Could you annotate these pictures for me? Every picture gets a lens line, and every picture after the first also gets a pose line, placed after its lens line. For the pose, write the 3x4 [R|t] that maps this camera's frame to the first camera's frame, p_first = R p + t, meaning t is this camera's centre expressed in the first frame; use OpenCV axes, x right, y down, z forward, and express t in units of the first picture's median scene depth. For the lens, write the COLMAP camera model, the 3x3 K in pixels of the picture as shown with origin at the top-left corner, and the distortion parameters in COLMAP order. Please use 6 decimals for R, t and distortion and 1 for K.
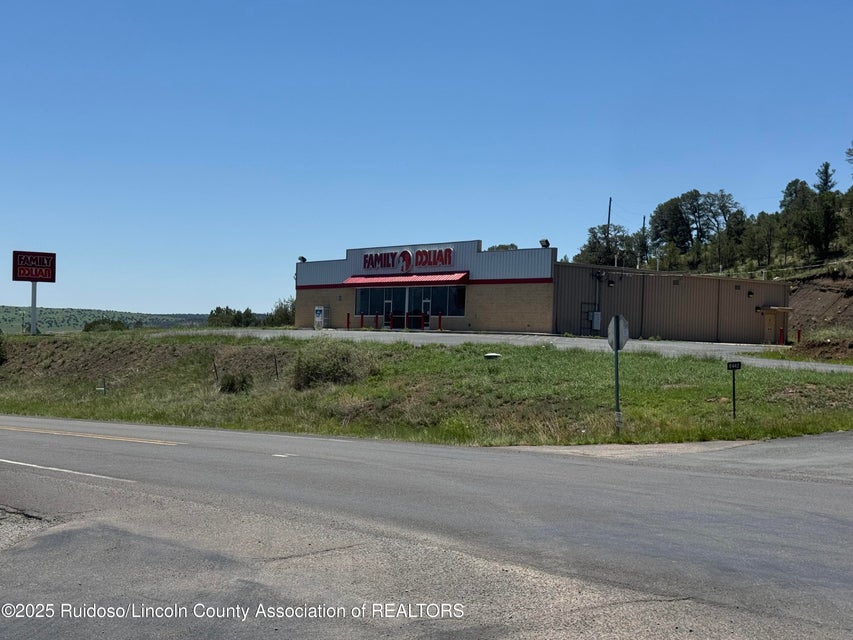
lens RADIAL K [[1284.6, 0, 374.8], [0, 1284.6, 320.0], [0, 0, 1]] dist [0.052156, 0.063592]
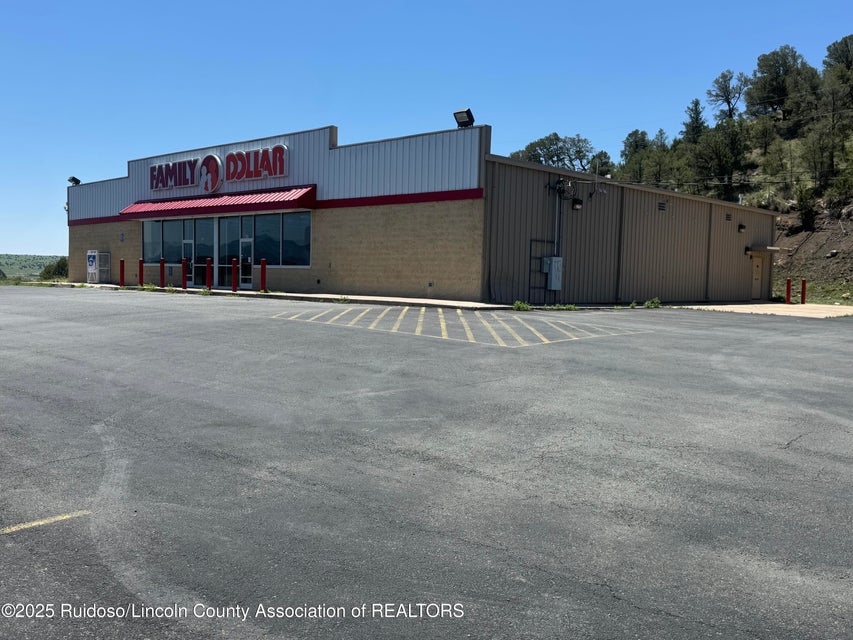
lens RADIAL K [[746.6, 0, 426.5], [0, 746.6, 320.0], [0, 0, 1]] dist [0.175204, -0.352462]
pose [[0.981828, -0.022238, 0.188465, 0.053715], [0.007664, 0.996946, 0.077711, -0.004247], [-0.189617, -0.074855, 0.979001, 0.622027]]
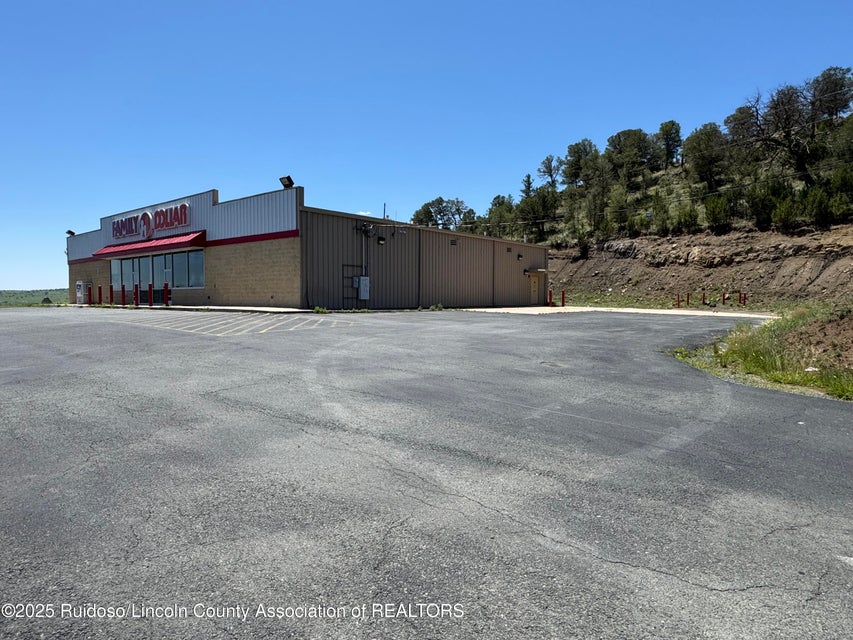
lens RADIAL K [[512.4, 0, 426.5], [0, 512.4, 320.0], [0, 0, 1]] dist [-0.000542, 0.000638]
pose [[0.968073, -0.044553, 0.246676, 0.116511], [0.028856, 0.997343, 0.066891, 0.000198], [-0.249000, -0.057637, 0.966787, 0.611173]]
